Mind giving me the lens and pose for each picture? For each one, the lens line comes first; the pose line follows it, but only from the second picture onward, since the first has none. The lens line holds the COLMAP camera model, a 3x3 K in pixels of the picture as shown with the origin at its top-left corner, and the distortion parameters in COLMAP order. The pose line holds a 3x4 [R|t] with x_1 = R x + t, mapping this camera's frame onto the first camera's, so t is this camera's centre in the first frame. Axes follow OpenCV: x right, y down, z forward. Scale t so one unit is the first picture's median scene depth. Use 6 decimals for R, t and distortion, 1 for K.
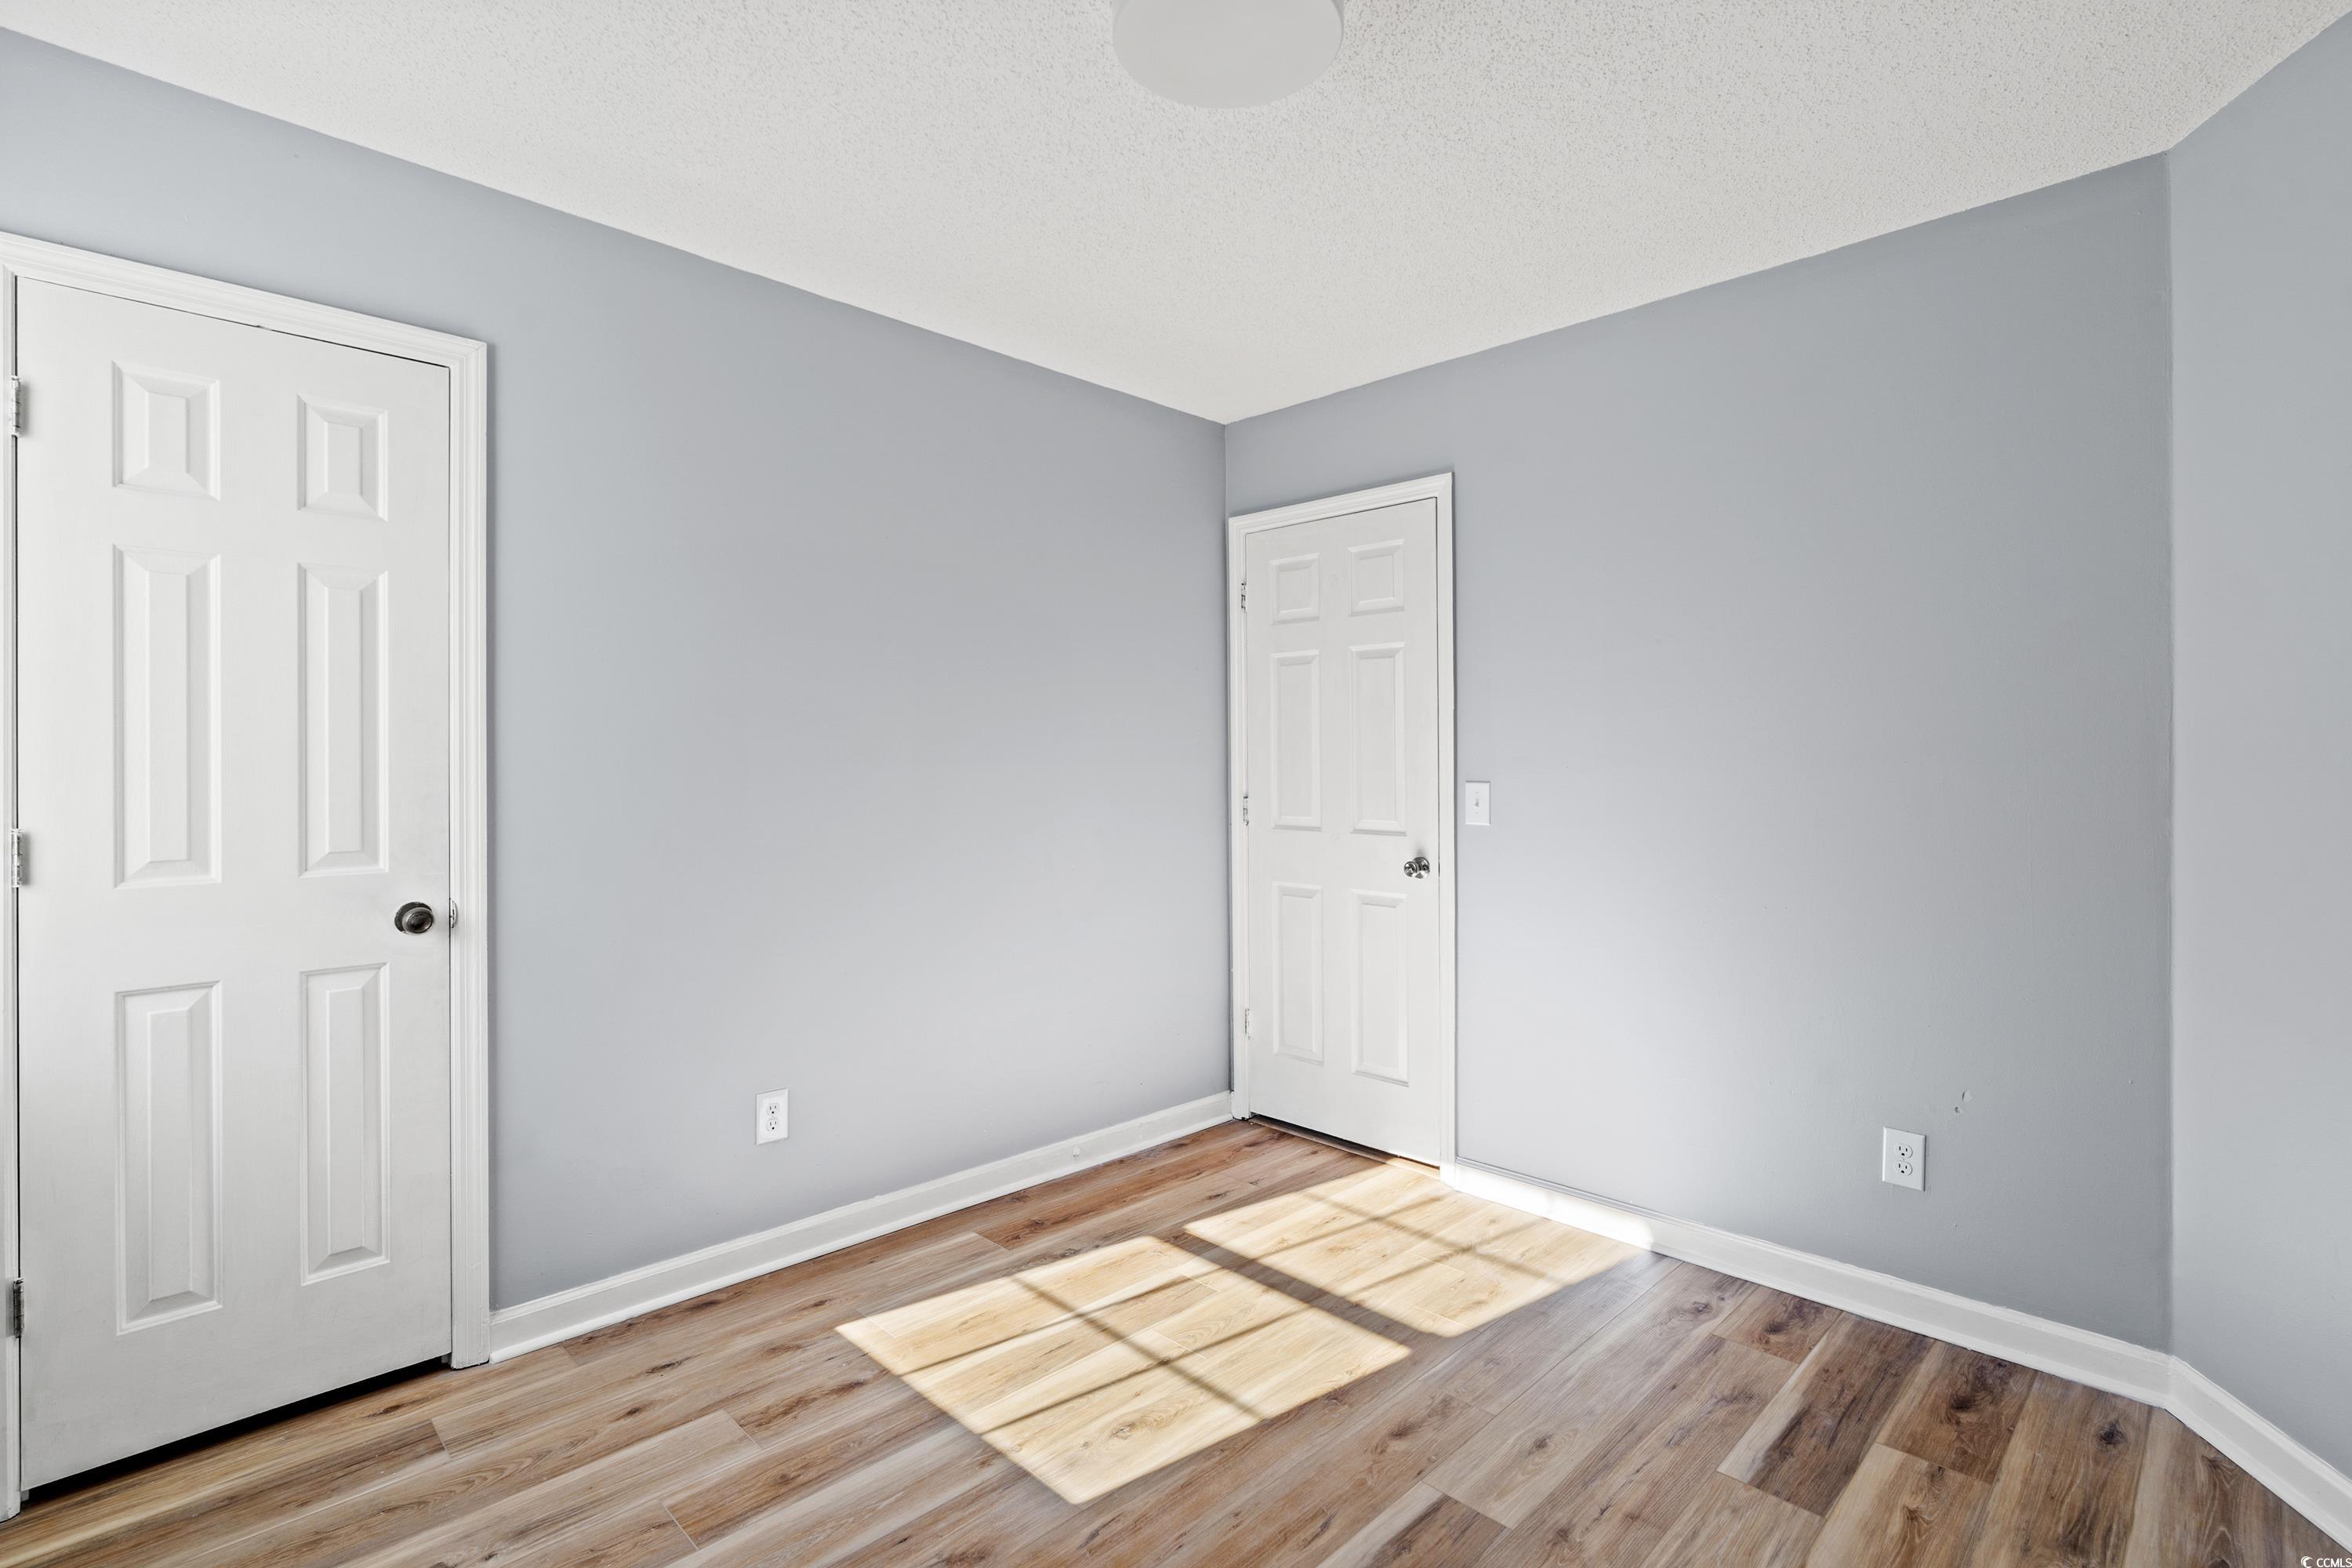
lens RADIAL K [[1093.7, 0, 1176.0], [0, 1093.7, 784.0], [0, 0, 1]] dist [-0.002022, -0.000165]
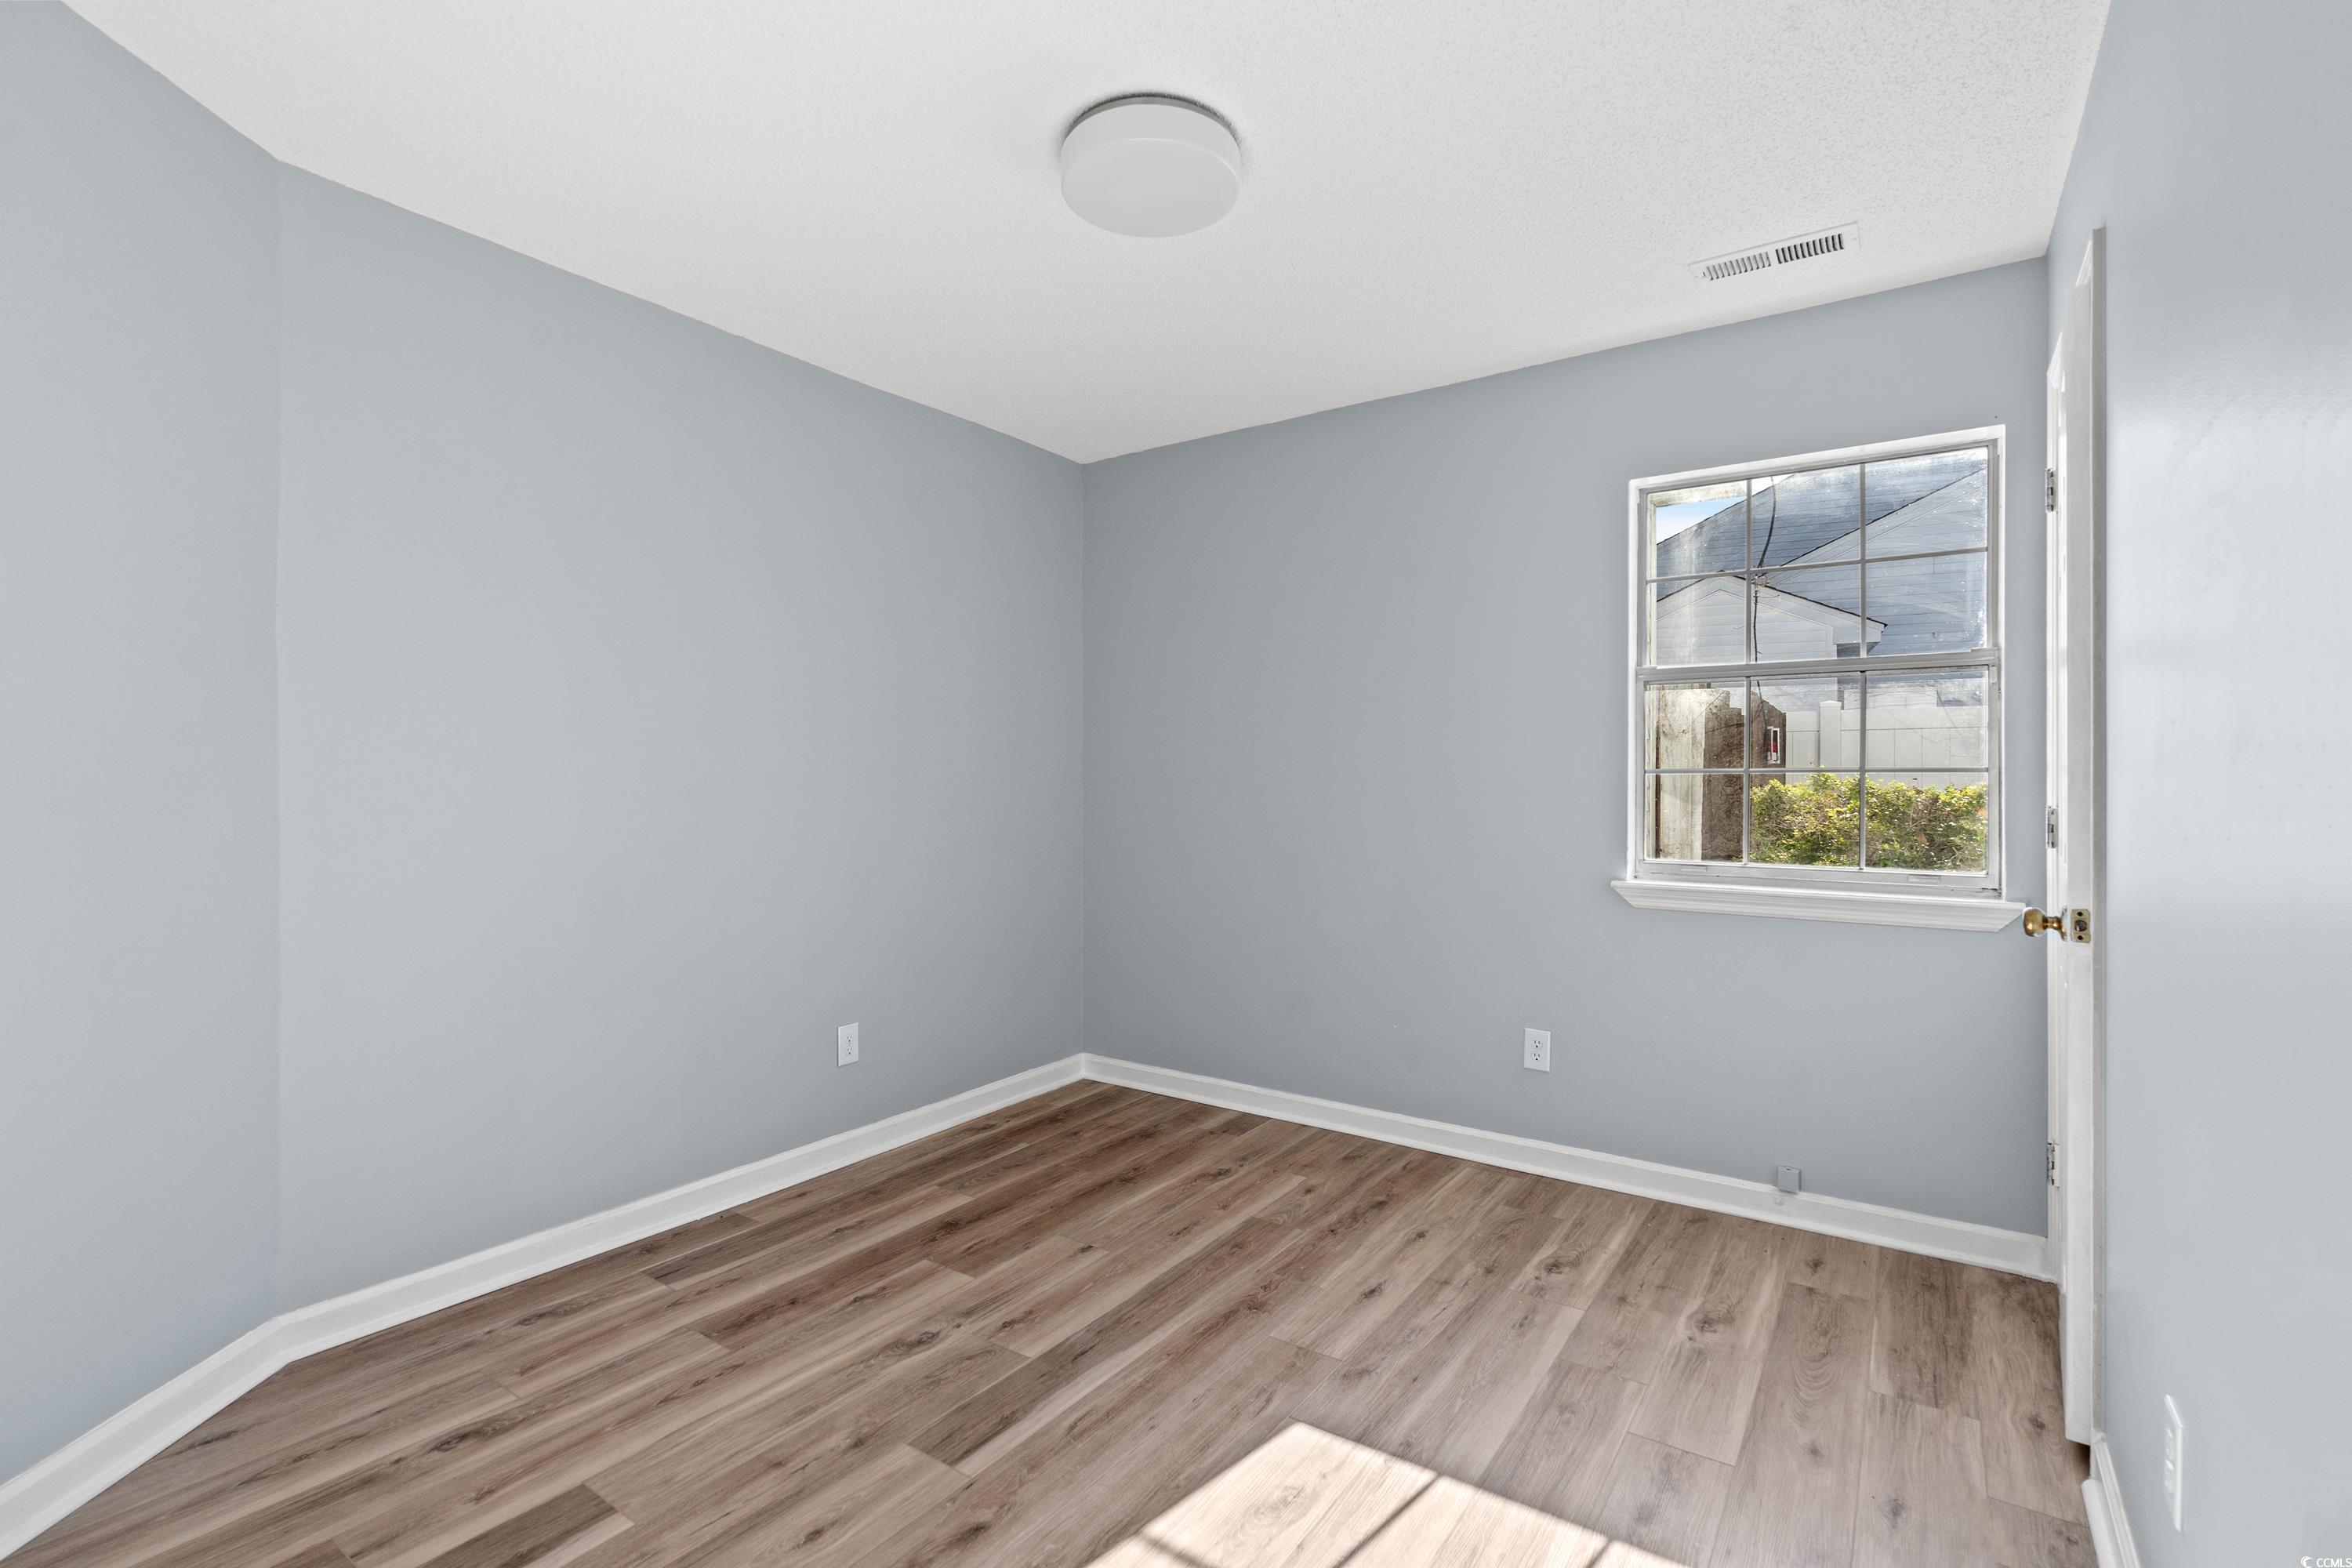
lens RADIAL K [[1080.9, 0, 1175.6], [0, 1080.9, 801.7], [0, 0, 1]] dist [-0.005047, 0.000341]
pose [[-0.984849, 0.001087, -0.173412, 0.211629], [-0.005319, 0.999321, 0.036472, -0.004611], [0.173334, 0.036842, -0.984174, 1.967808]]
